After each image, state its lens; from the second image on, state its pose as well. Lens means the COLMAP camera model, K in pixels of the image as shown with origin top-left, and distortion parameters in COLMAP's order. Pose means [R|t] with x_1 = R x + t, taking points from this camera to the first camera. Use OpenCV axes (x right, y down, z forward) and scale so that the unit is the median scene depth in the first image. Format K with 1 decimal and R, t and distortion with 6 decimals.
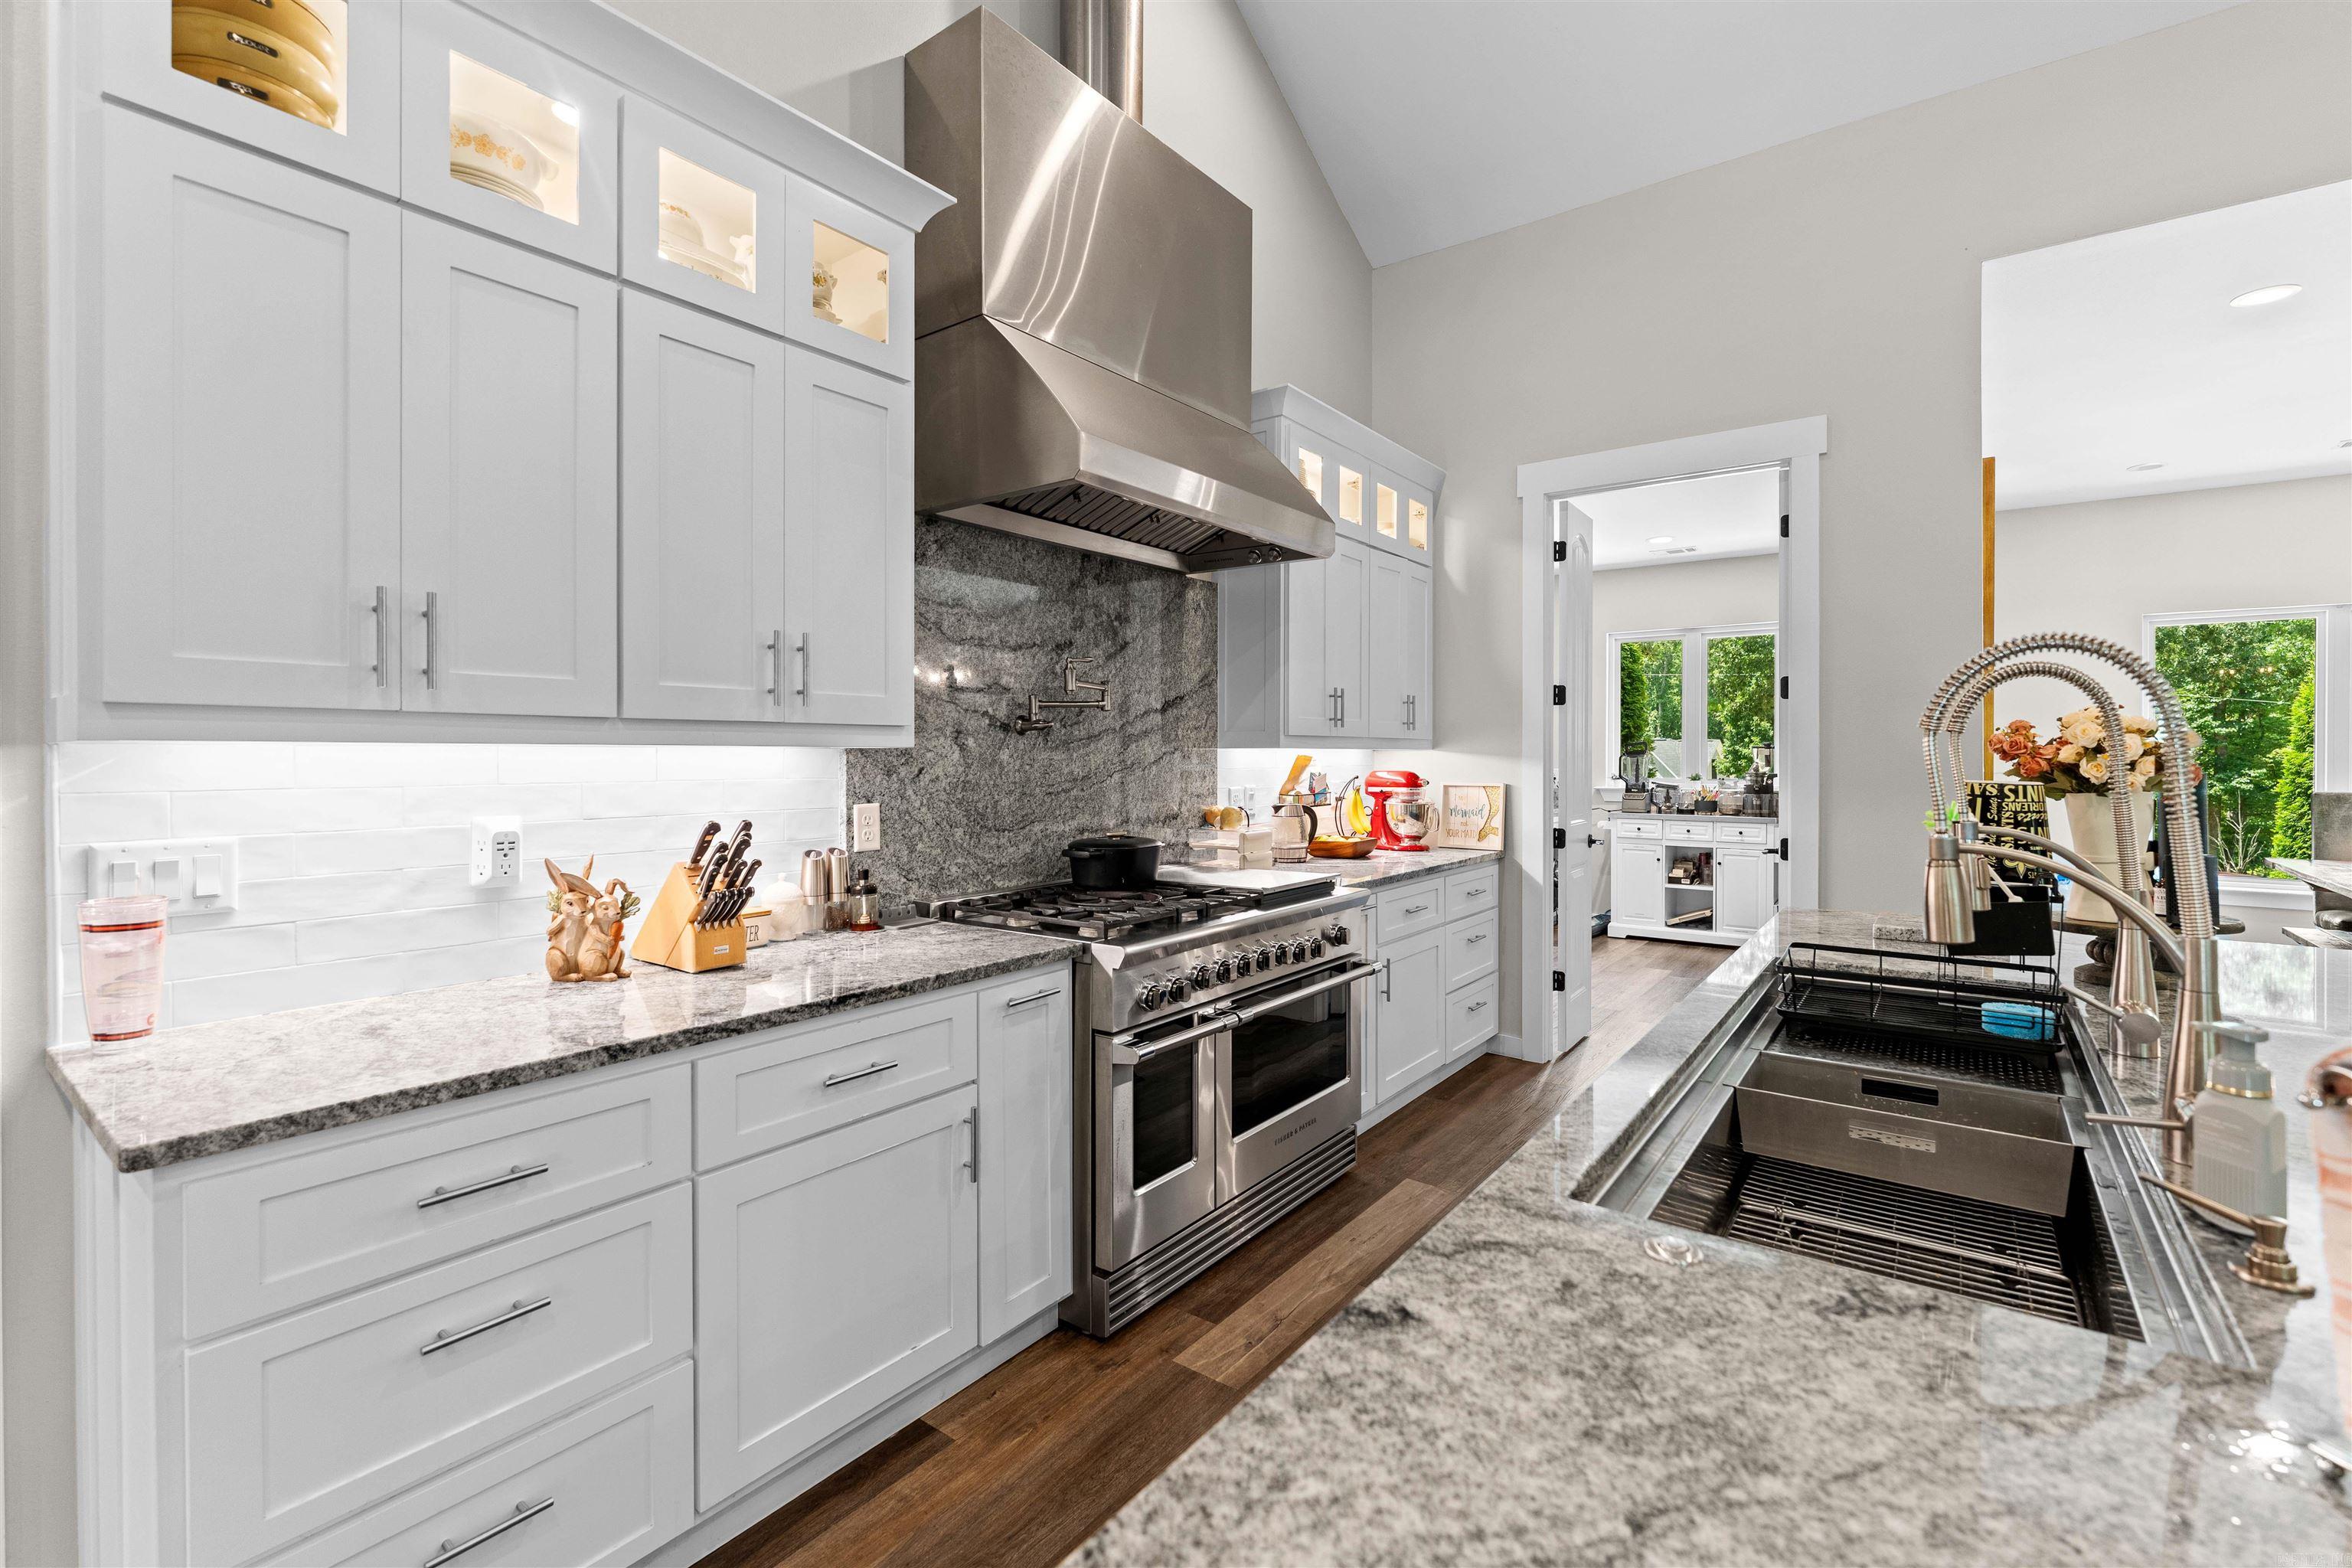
lens RADIAL K [[1030.2, 0, 1178.5], [0, 1030.2, 762.1], [0, 0, 1]] dist [-0.000293, 0.000221]
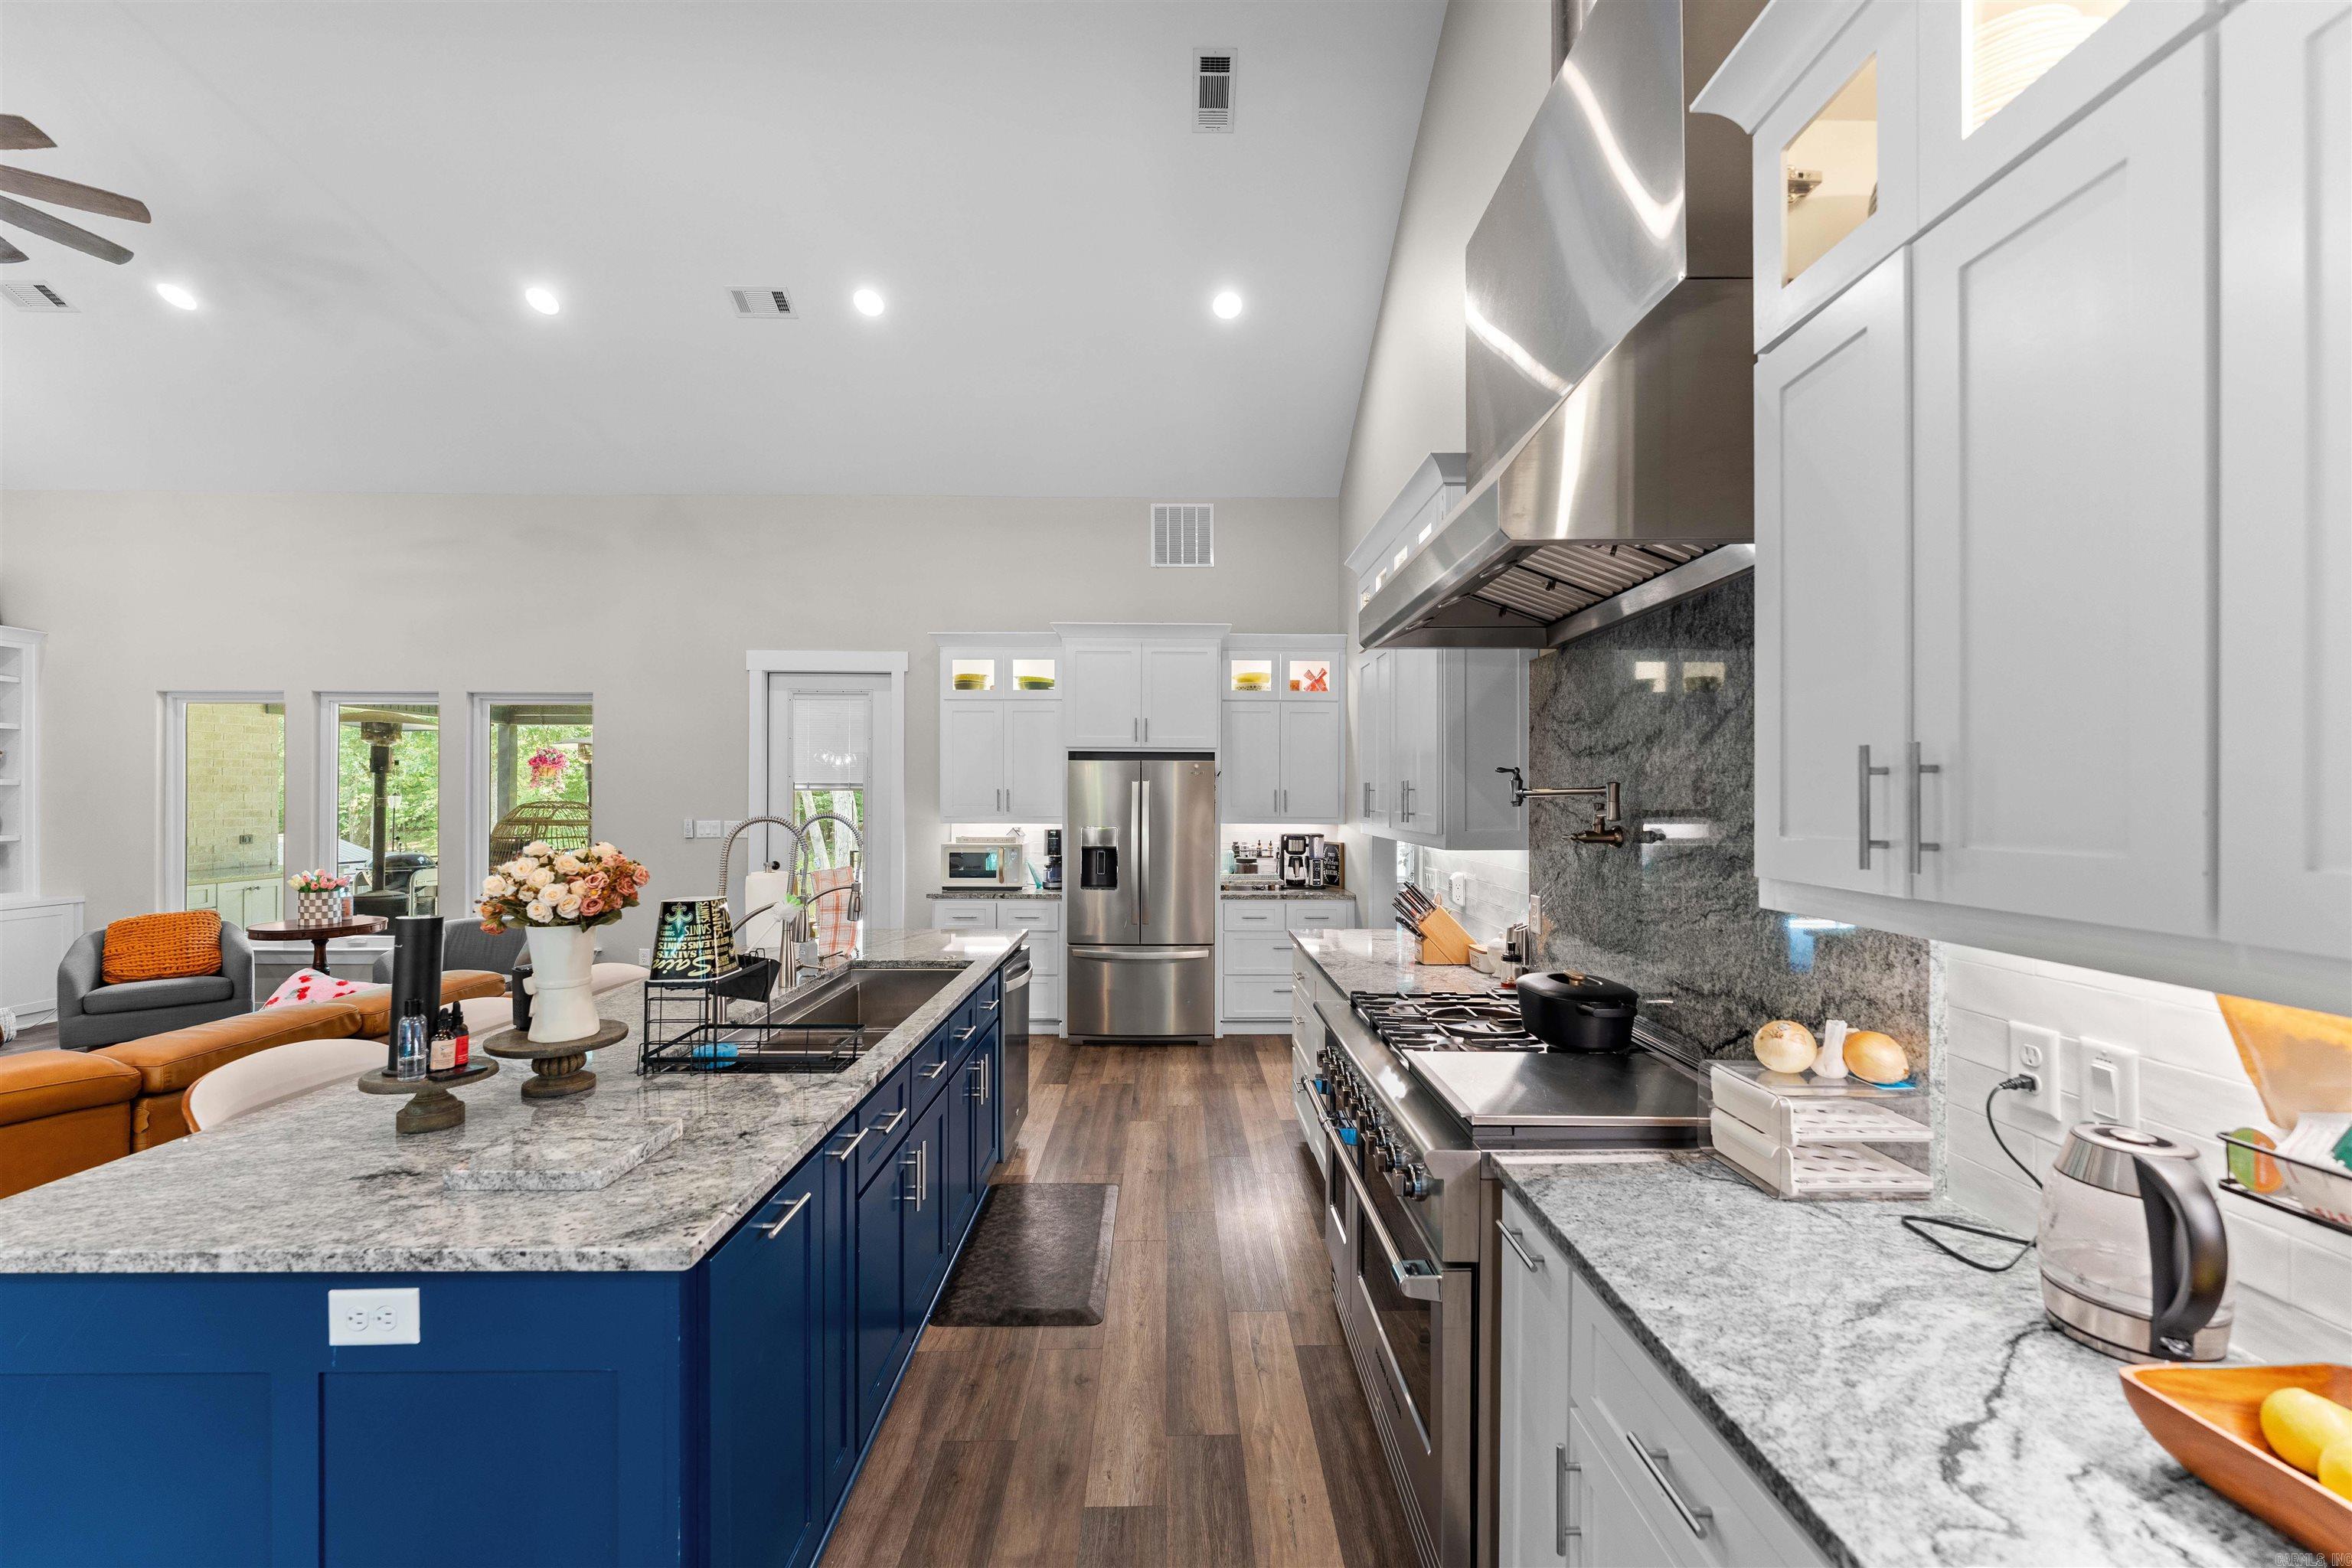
lens RADIAL K [[949.9, 0, 1177.5], [0, 949.9, 787.6], [0, 0, 1]] dist [0.000118, -0.000372]
pose [[-0.794550, -0.006379, -0.607165, 0.443039], [-0.005812, 0.999979, -0.002900, -0.050420], [0.607171, 0.001224, -0.794570, 0.975404]]
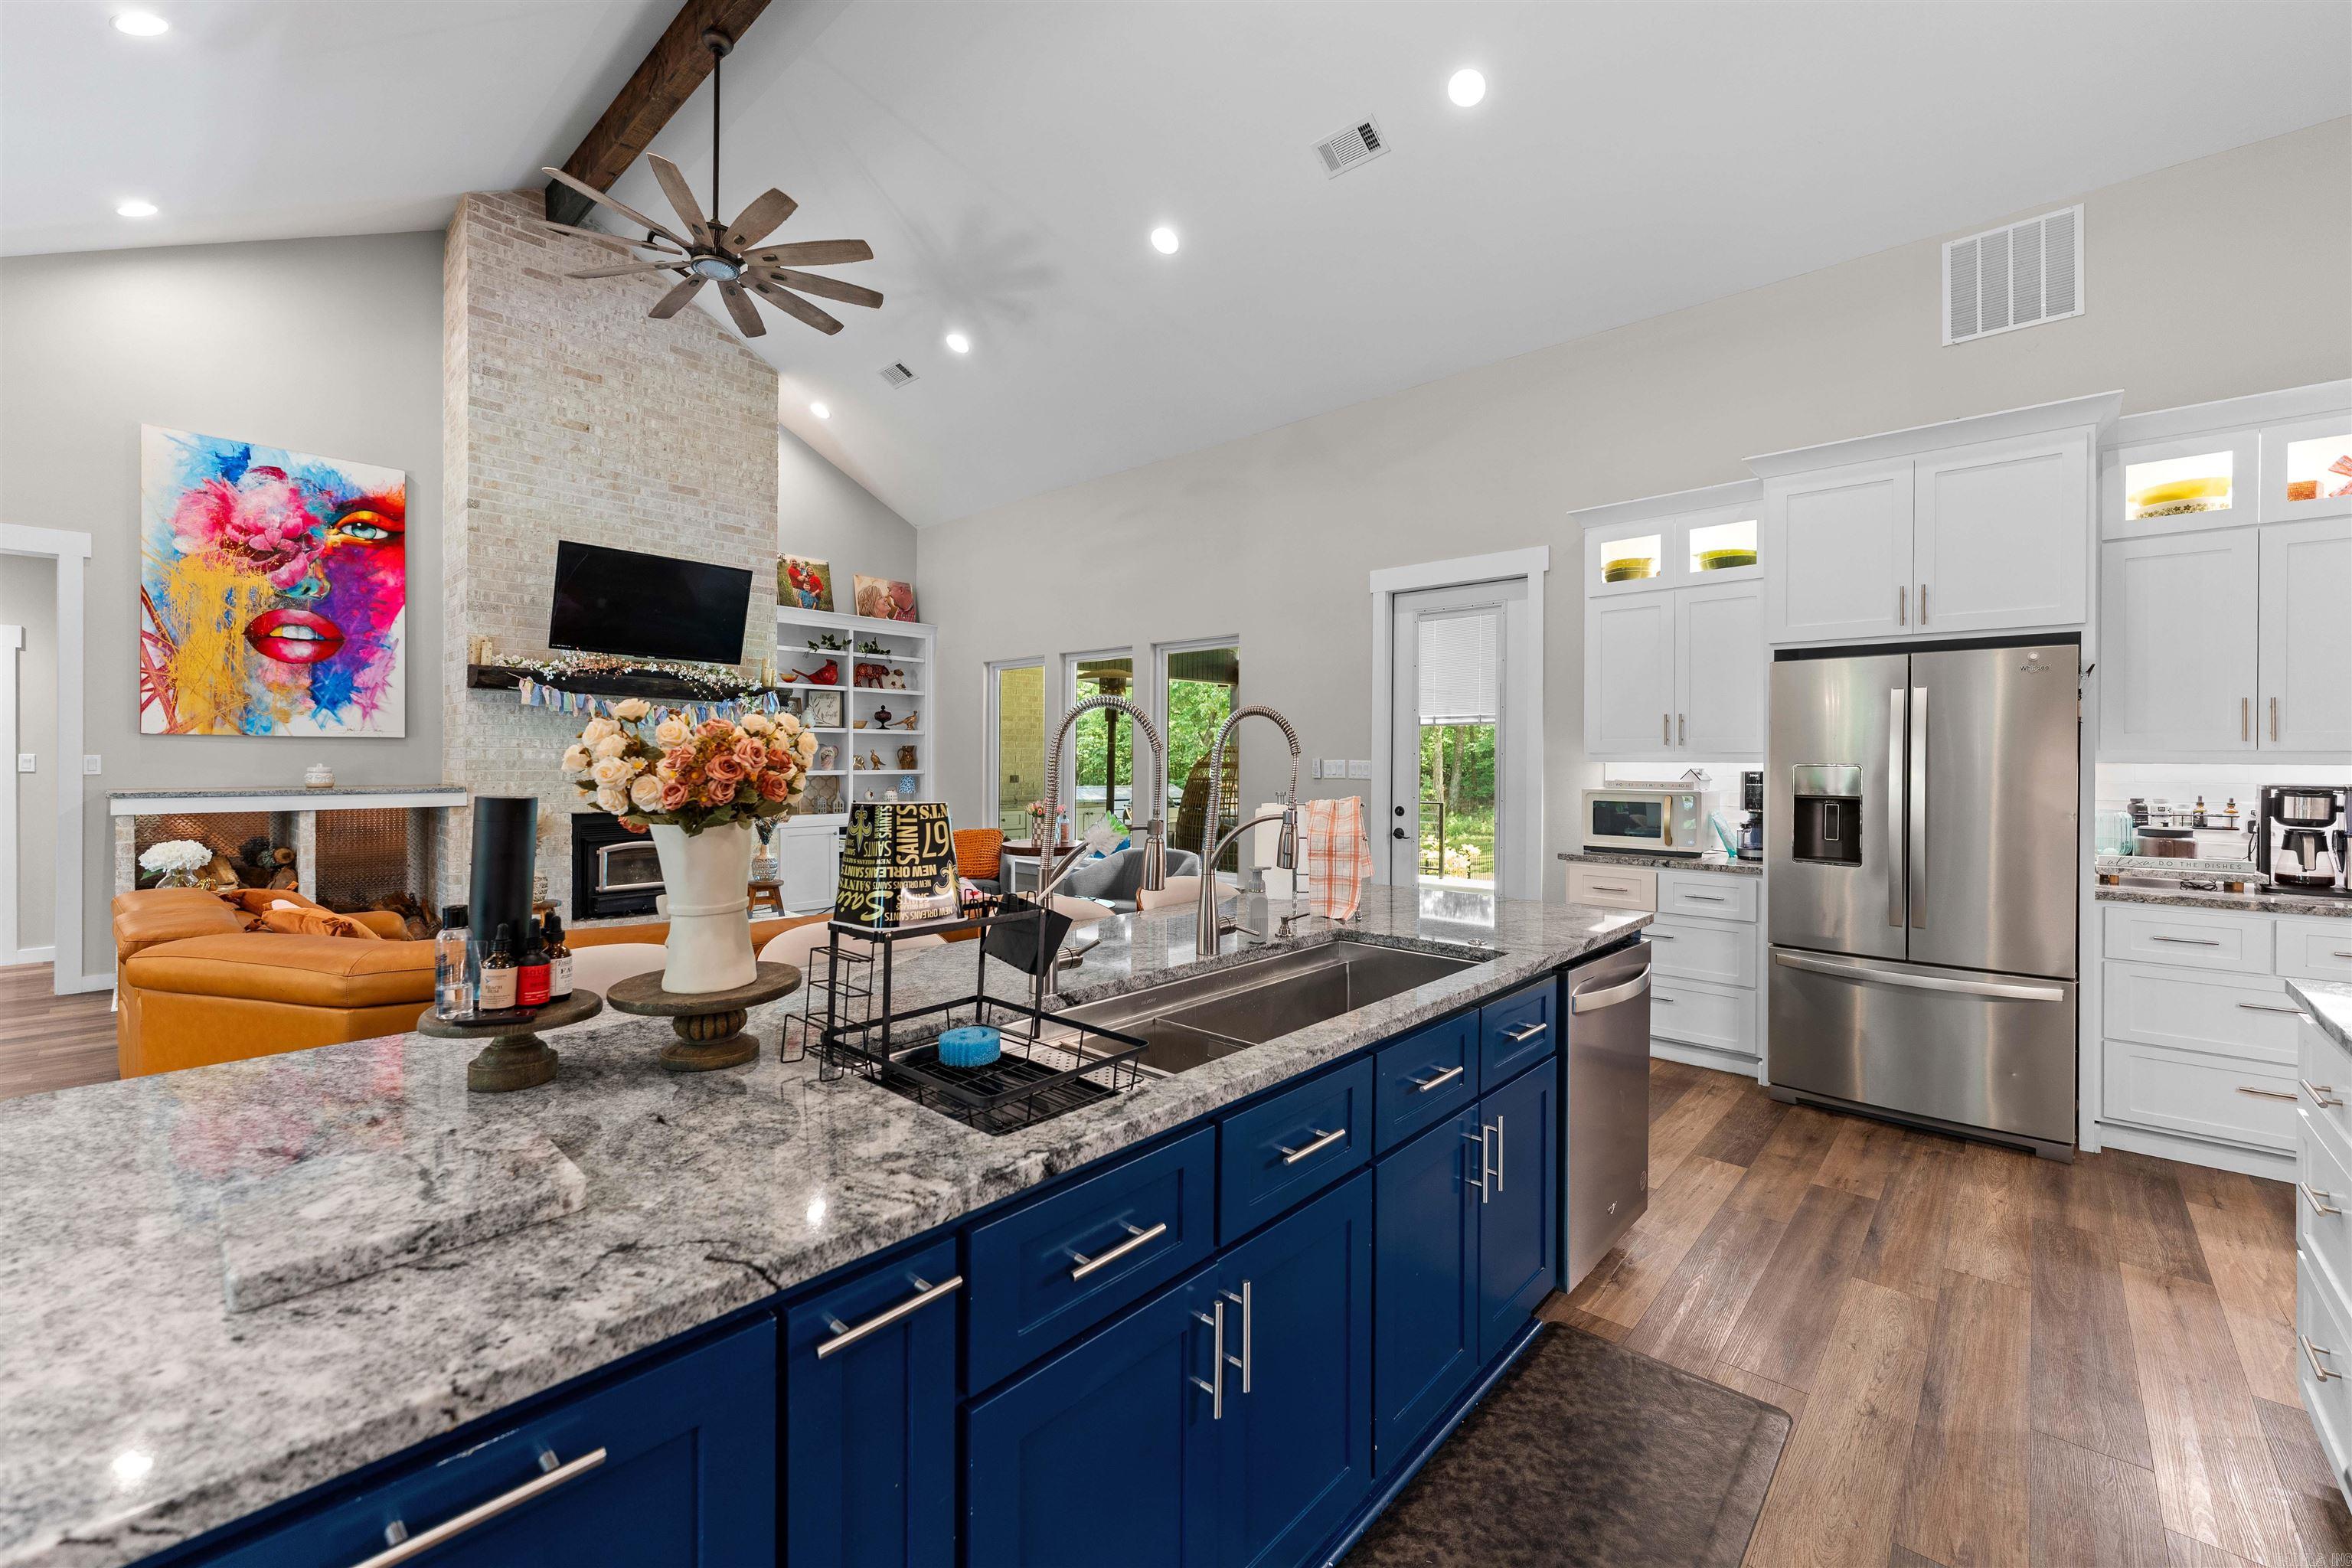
lens RADIAL K [[949.9, 0, 1186.4], [0, 949.9, 757.2], [0, 0, 1]] dist [0.000118, -0.000372]
pose [[-0.995871, -0.001235, 0.090770, 0.212835], [-0.000833, 0.999990, 0.004475, -0.009488], [-0.090775, 0.004381, -0.995862, 0.741151]]
